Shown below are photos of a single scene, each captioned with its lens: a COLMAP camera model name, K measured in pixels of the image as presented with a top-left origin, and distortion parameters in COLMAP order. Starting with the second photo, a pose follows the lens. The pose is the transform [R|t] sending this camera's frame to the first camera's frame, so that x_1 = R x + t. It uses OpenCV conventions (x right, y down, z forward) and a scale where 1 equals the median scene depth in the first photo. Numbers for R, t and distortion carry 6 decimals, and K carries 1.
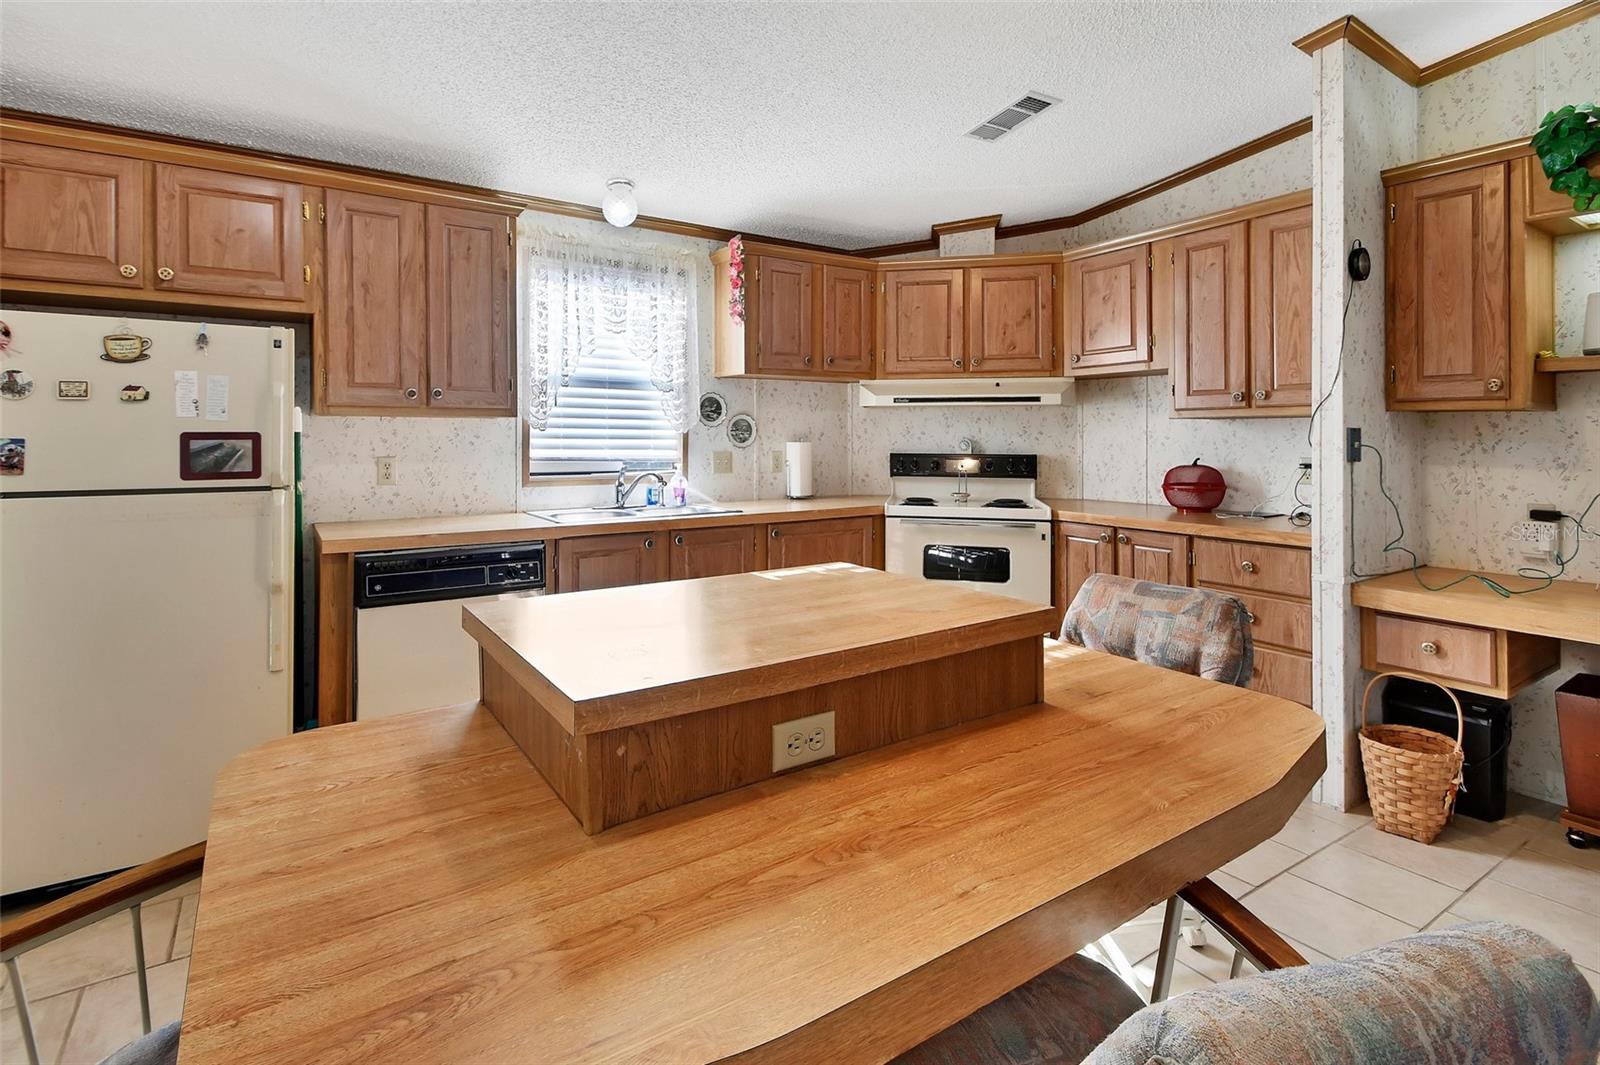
lens RADIAL K [[758.0, 0, 758.7], [0, 758.0, 434.9], [0, 0, 1]] dist [0.003041, -0.000589]
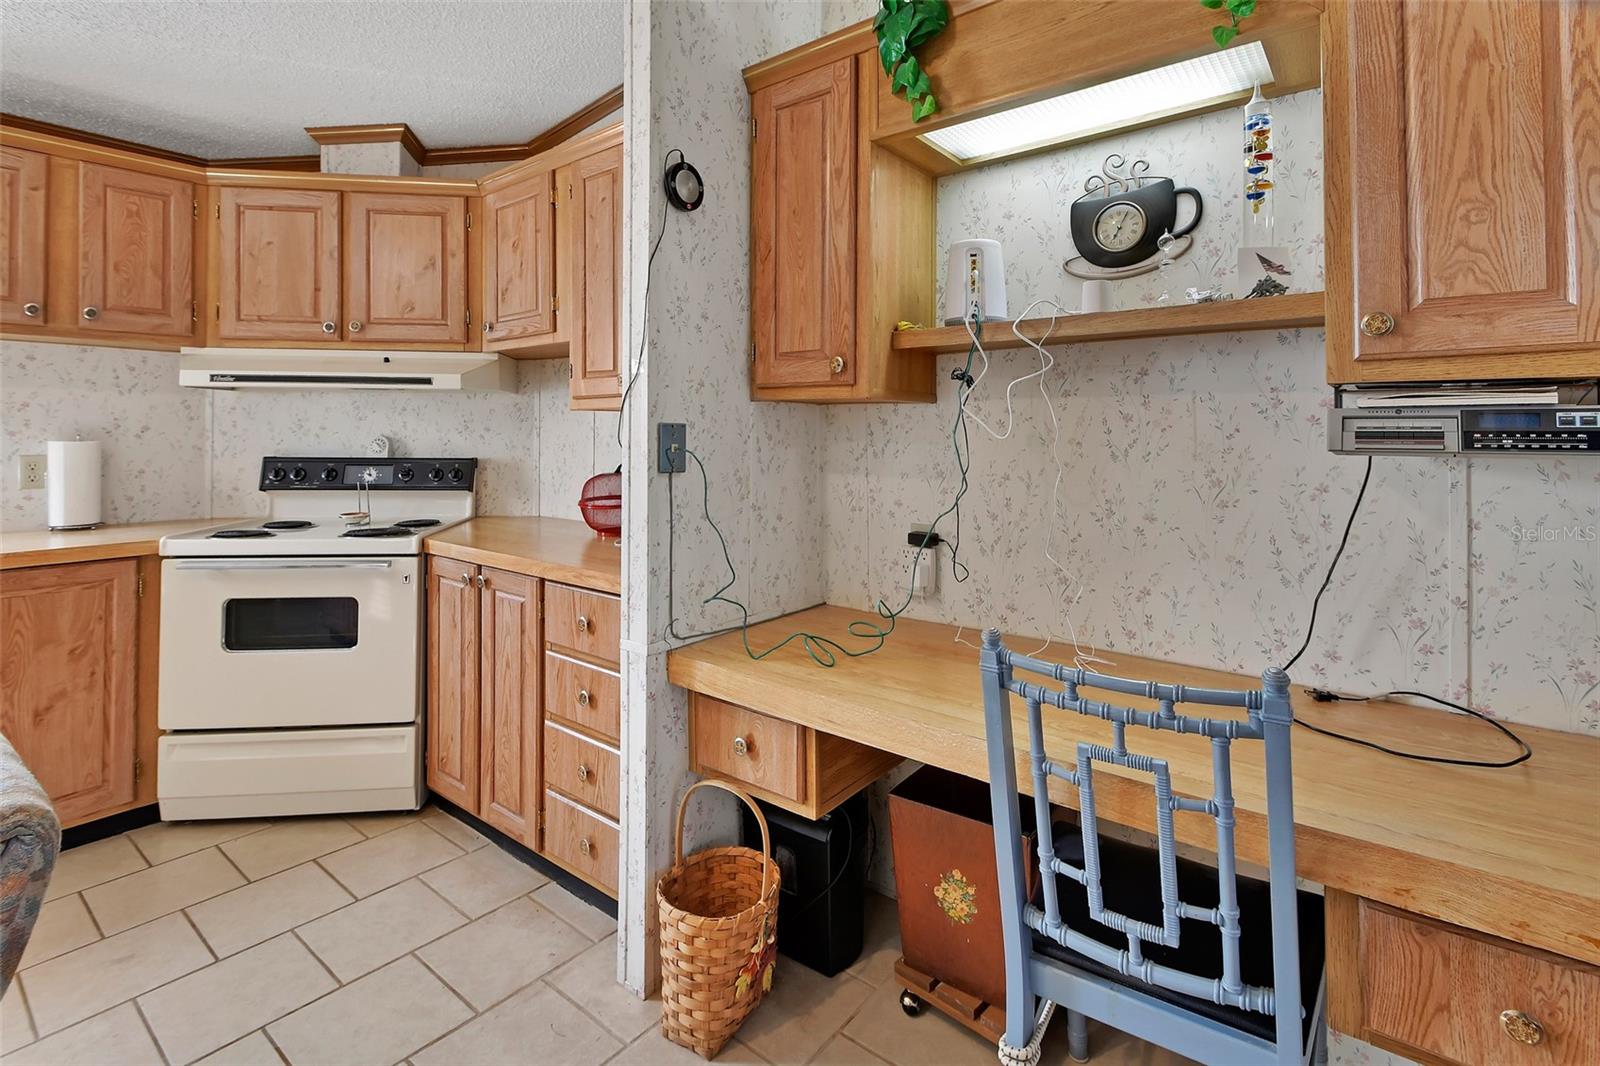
lens RADIAL K [[759.8, 0, 767.7], [0, 759.8, 426.2], [0, 0, 1]] dist [0.031100, -0.017301]
pose [[0.951494, 0.007564, 0.307576, 0.474125], [-0.005369, 0.999954, -0.007982, -0.000943], [-0.307622, 0.005943, 0.951490, 0.231038]]
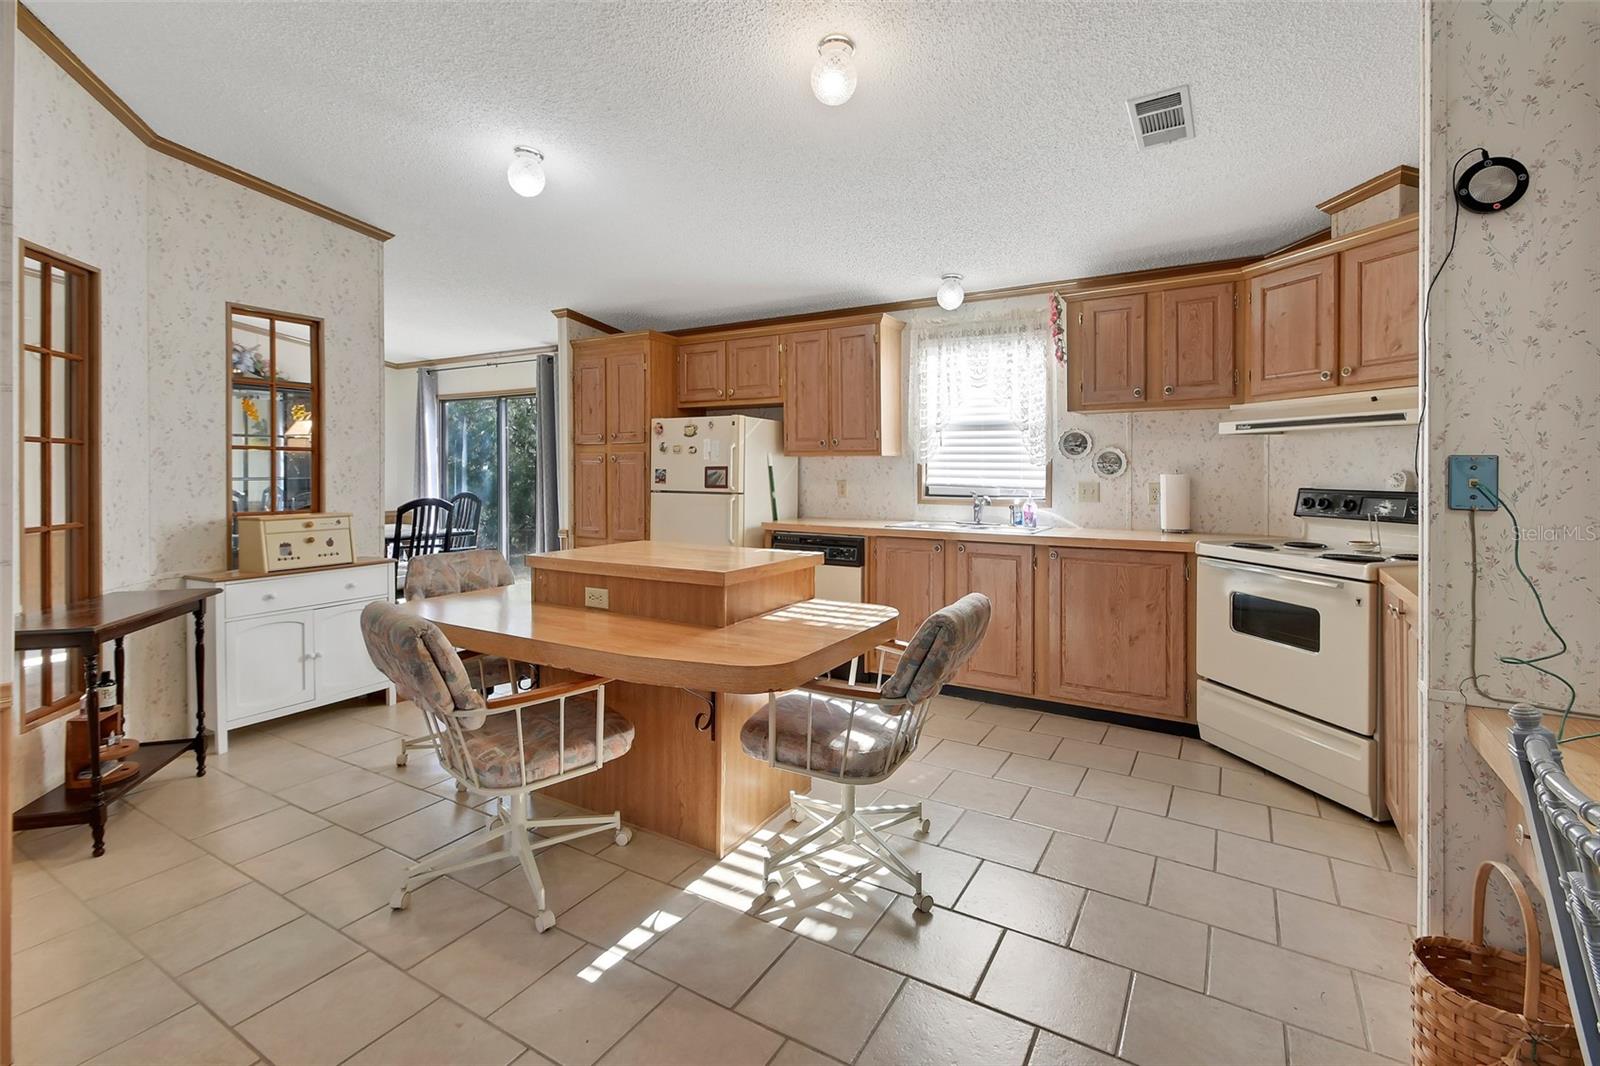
lens RADIAL K [[730.5, 0, 801.2], [0, 730.5, 475.3], [0, 0, 1]] dist [0.016939, -0.000382]
pose [[0.448679, 0.009264, -0.893645, 0.781124], [0.003495, 0.999920, 0.012120, -0.001929], [0.893686, -0.008561, 0.448611, 0.176784]]
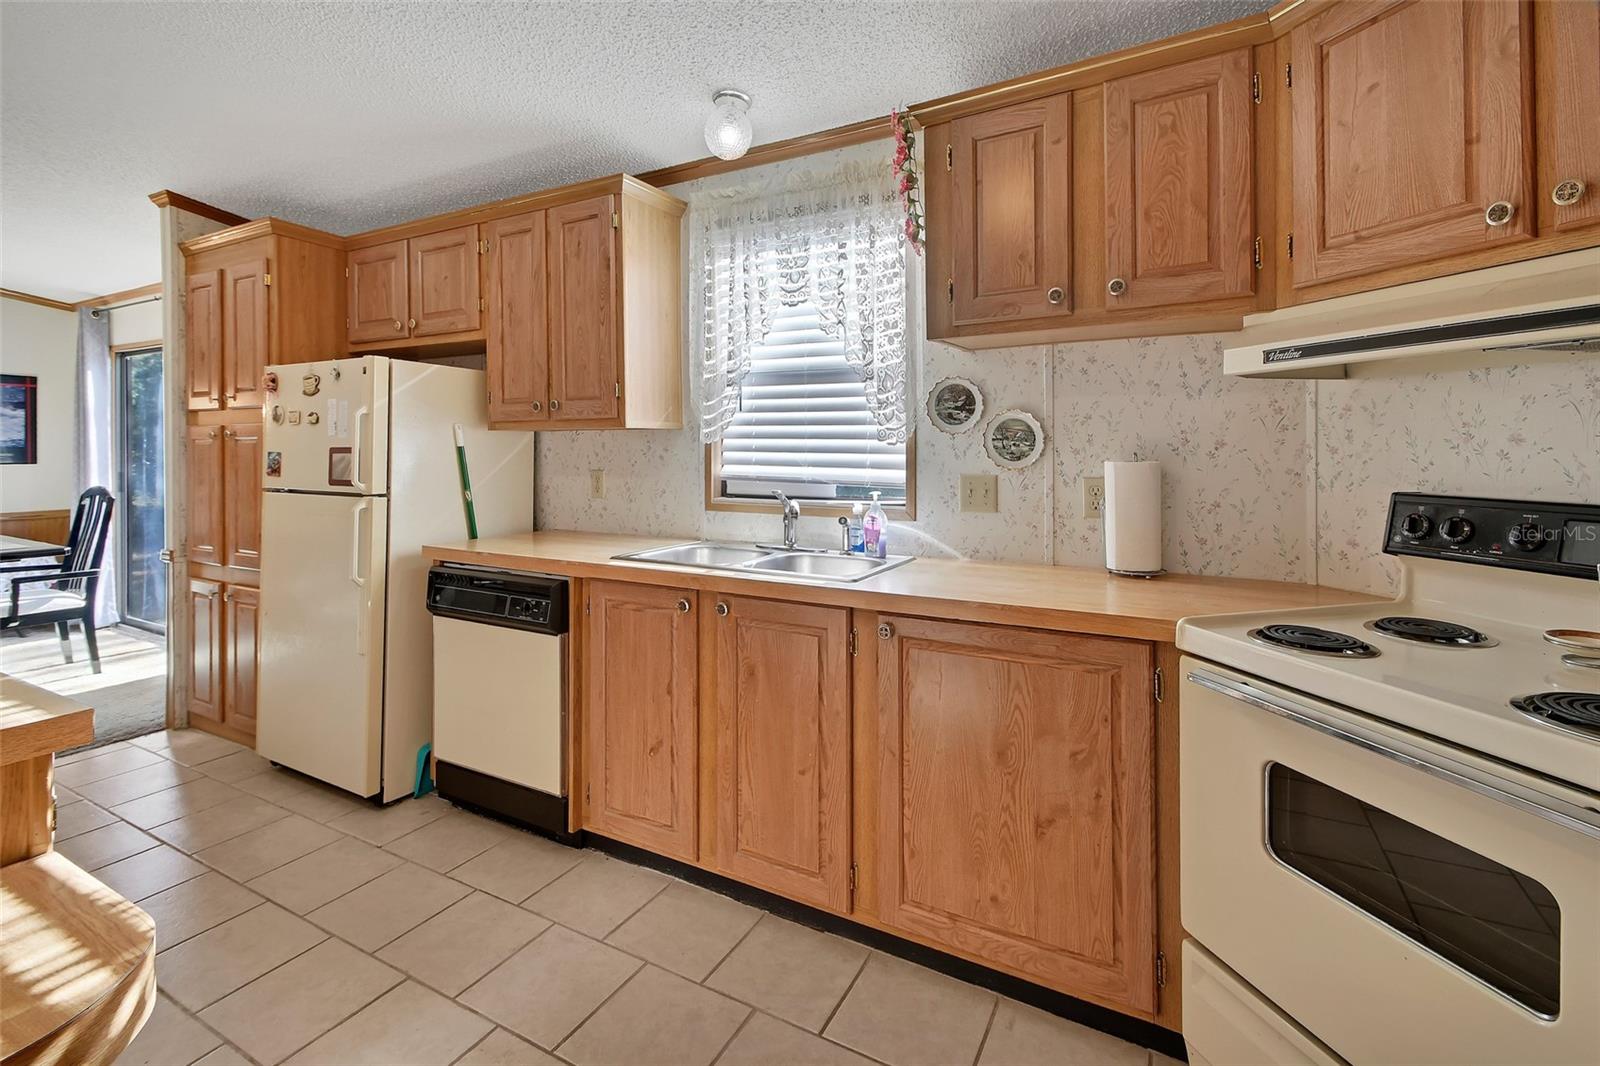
lens RADIAL K [[741.5, 0, 799.2], [0, 741.5, 448.1], [0, 0, 1]] dist [0.015935, -0.000254]
pose [[0.481873, 0.000664, -0.876241, 0.433847], [0.005871, 0.999975, 0.003986, -0.002128], [0.876221, -0.007065, 0.481857, 0.662155]]
